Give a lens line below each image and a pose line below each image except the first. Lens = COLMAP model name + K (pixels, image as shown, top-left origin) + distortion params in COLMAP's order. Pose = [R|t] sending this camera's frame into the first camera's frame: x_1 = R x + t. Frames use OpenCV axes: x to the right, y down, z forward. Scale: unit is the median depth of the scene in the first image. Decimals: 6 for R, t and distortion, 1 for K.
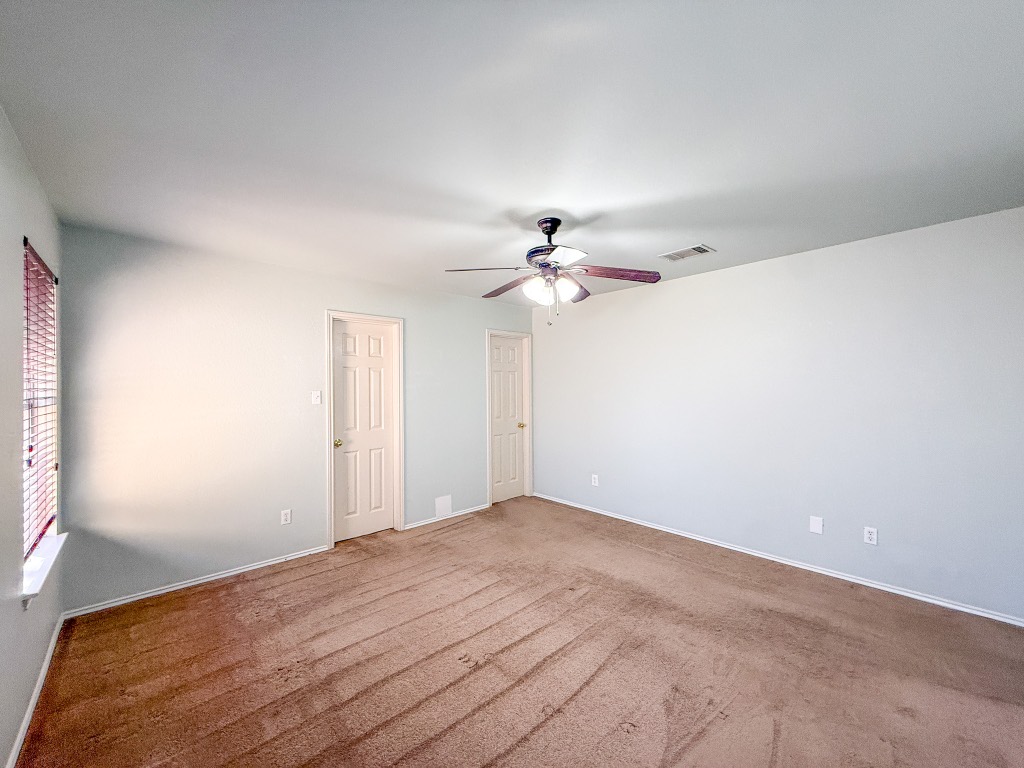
lens RADIAL K [[409.5, 0, 509.3], [0, 409.5, 385.5], [0, 0, 1]] dist [0.001707, -0.000020]
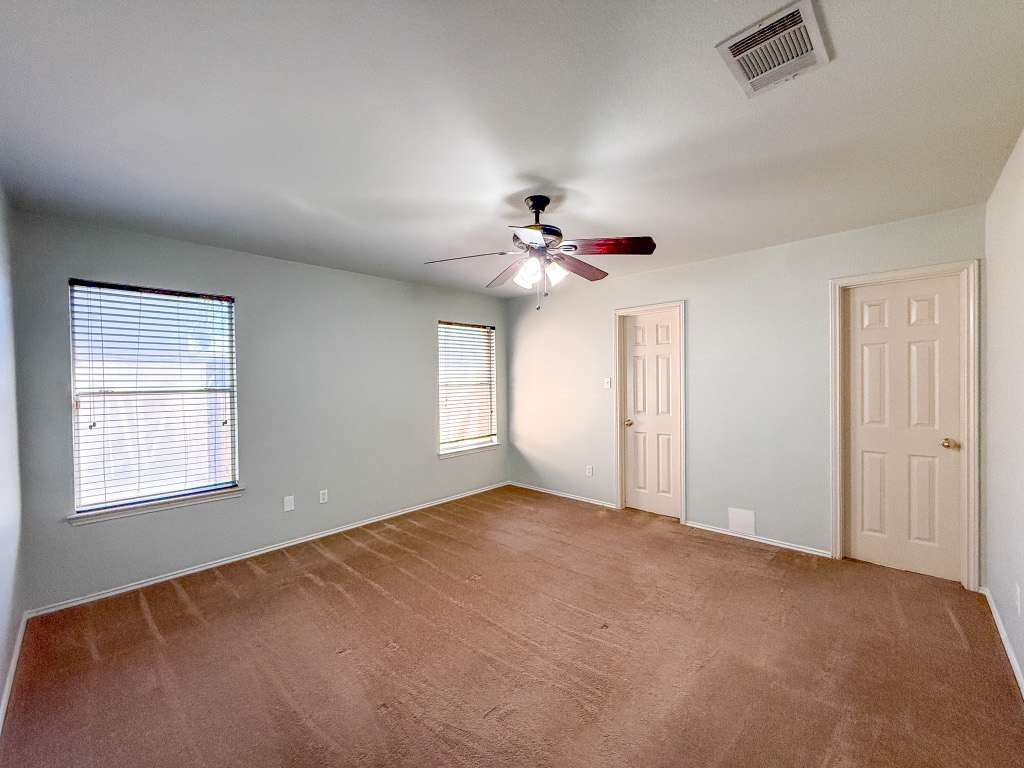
lens RADIAL K [[409.5, 0, 509.3], [0, 409.5, 385.5], [0, 0, 1]] dist [0.001707, -0.000020]
pose [[0.068412, 0.018113, -0.997493, 0.688610], [0.016320, 0.999681, 0.019272, 0.006677], [0.997524, -0.017598, 0.068095, 0.566348]]
